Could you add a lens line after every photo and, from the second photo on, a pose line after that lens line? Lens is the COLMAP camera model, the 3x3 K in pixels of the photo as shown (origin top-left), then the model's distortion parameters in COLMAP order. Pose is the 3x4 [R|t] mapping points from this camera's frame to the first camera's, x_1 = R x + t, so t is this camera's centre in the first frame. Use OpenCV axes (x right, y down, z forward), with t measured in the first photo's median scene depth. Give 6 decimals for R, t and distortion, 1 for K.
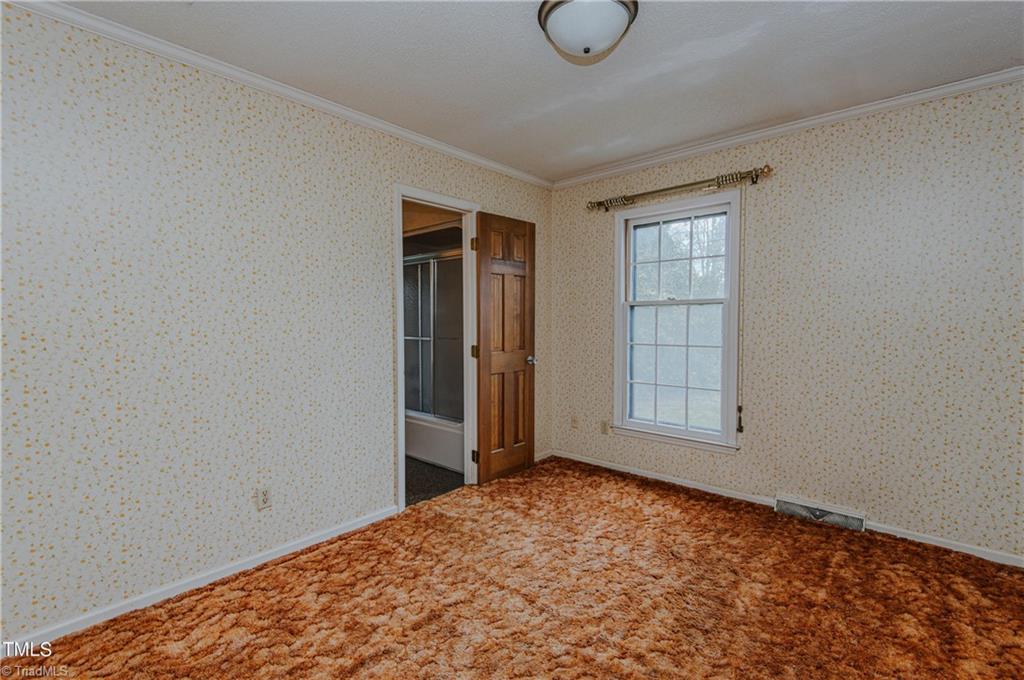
lens RADIAL K [[468.3, 0, 514.3], [0, 468.3, 332.9], [0, 0, 1]] dist [0.023933, -0.000640]
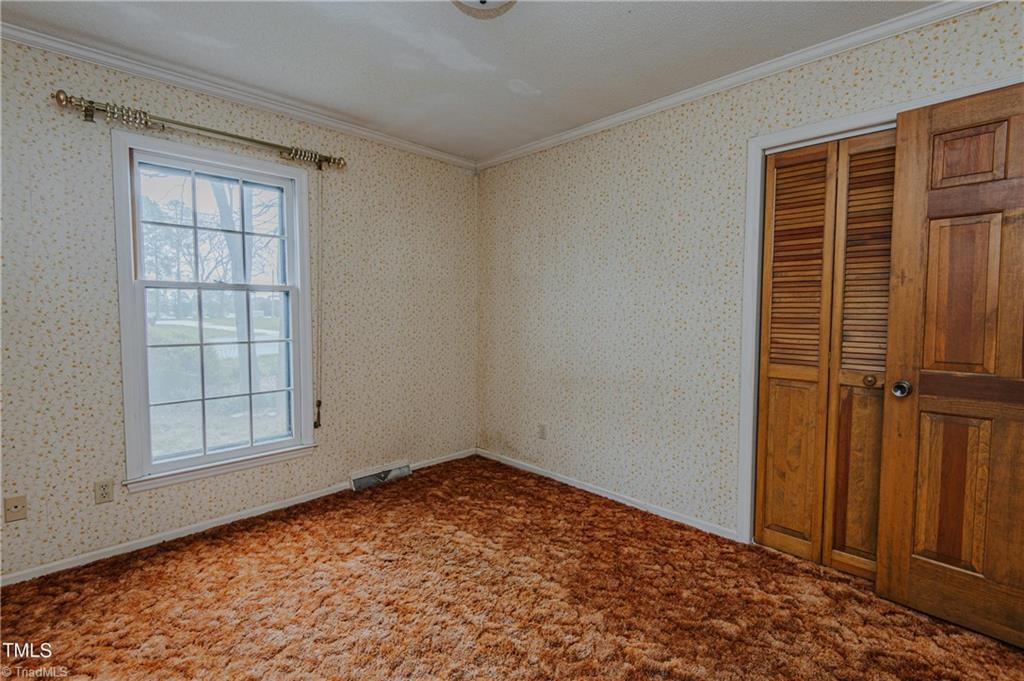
lens RADIAL K [[468.3, 0, 512.3], [0, 468.3, 334.3], [0, 0, 1]] dist [0.023933, -0.000640]
pose [[0.078527, -0.044890, 0.995901, -0.440071], [0.031925, 0.998587, 0.042494, -0.006149], [-0.996401, 0.028457, 0.079849, 0.538484]]
